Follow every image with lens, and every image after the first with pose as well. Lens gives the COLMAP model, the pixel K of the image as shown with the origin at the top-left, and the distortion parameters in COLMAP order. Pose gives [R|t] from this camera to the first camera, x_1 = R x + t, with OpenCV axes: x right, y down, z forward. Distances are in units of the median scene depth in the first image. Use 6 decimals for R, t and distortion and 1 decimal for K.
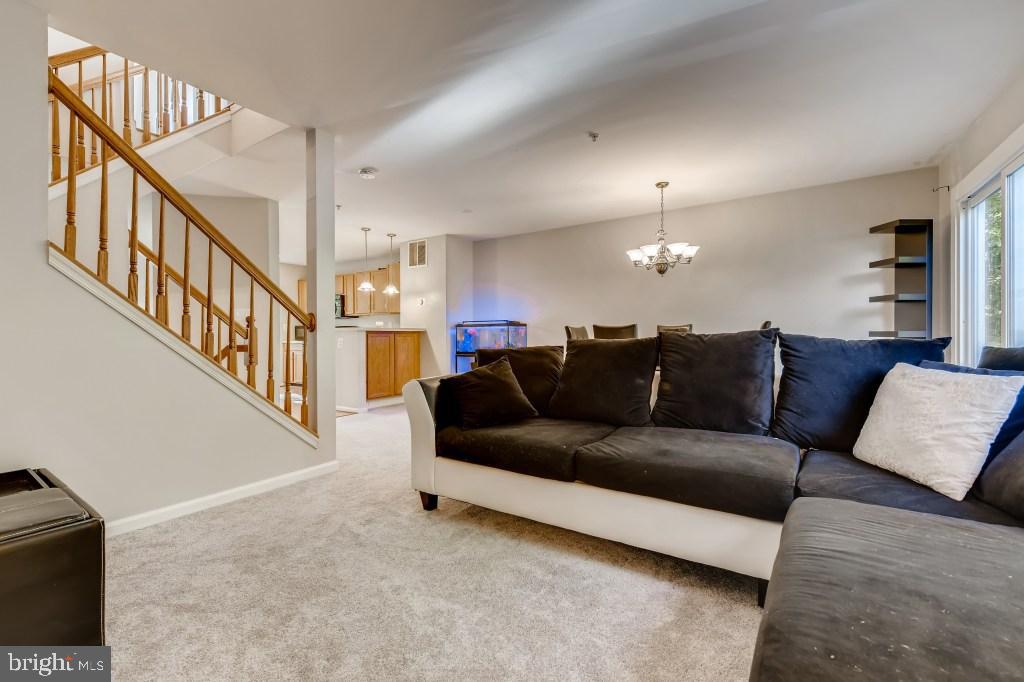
lens RADIAL K [[439.0, 0, 518.6], [0, 439.0, 342.2], [0, 0, 1]] dist [0.001876, -0.000202]
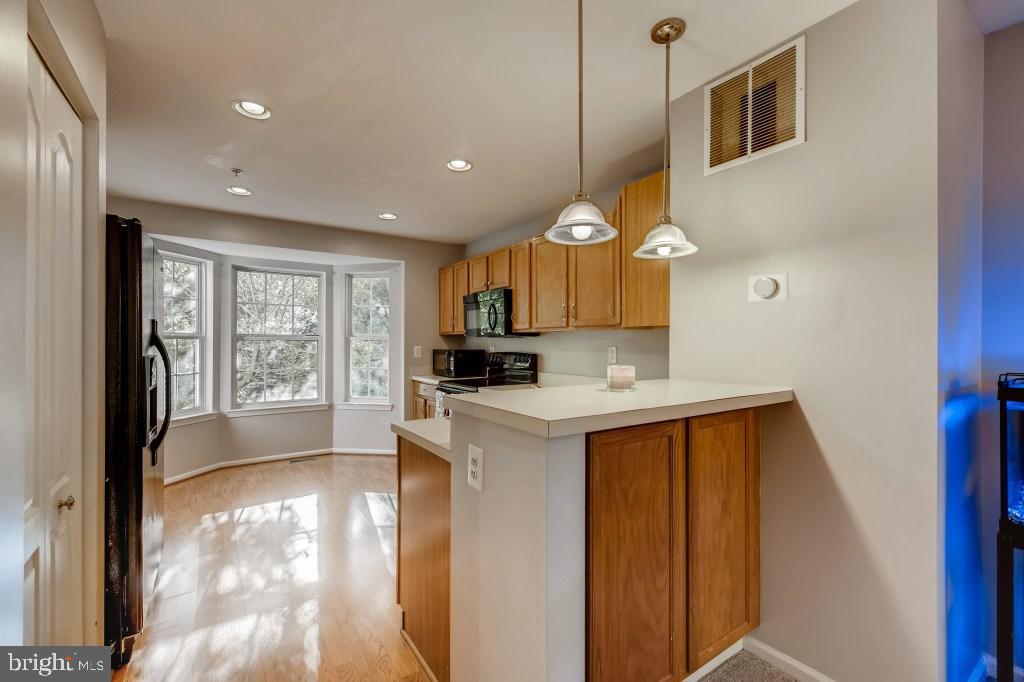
lens RADIAL K [[426.5, 0, 514.6], [0, 426.5, 338.5], [0, 0, 1]] dist [0.001042, 0.000029]
pose [[0.920615, -0.003313, -0.390458, -0.221202], [-0.000845, 0.999945, -0.010477, -0.050266], [0.390471, 0.009975, 0.920561, 0.596165]]
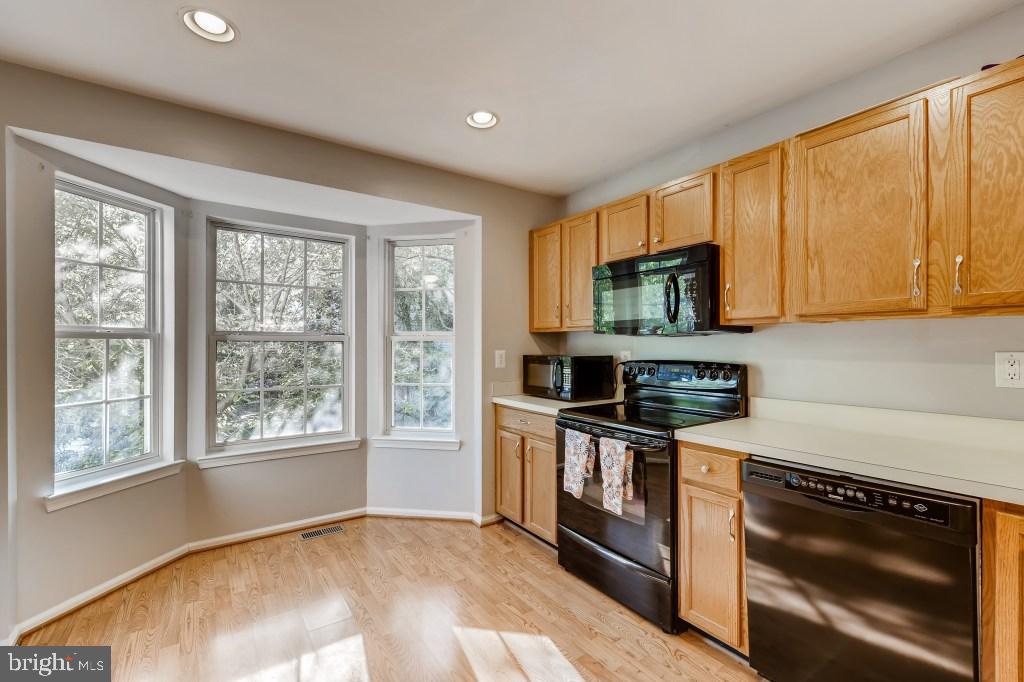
lens RADIAL K [[439.0, 0, 518.6], [0, 439.0, 342.2], [0, 0, 1]] dist [0.001876, -0.000202]
pose [[0.923131, -0.002577, -0.384477, -0.414094], [-0.000062, 0.999977, -0.006851, -0.050199], [0.384485, 0.006348, 0.923109, 0.736467]]
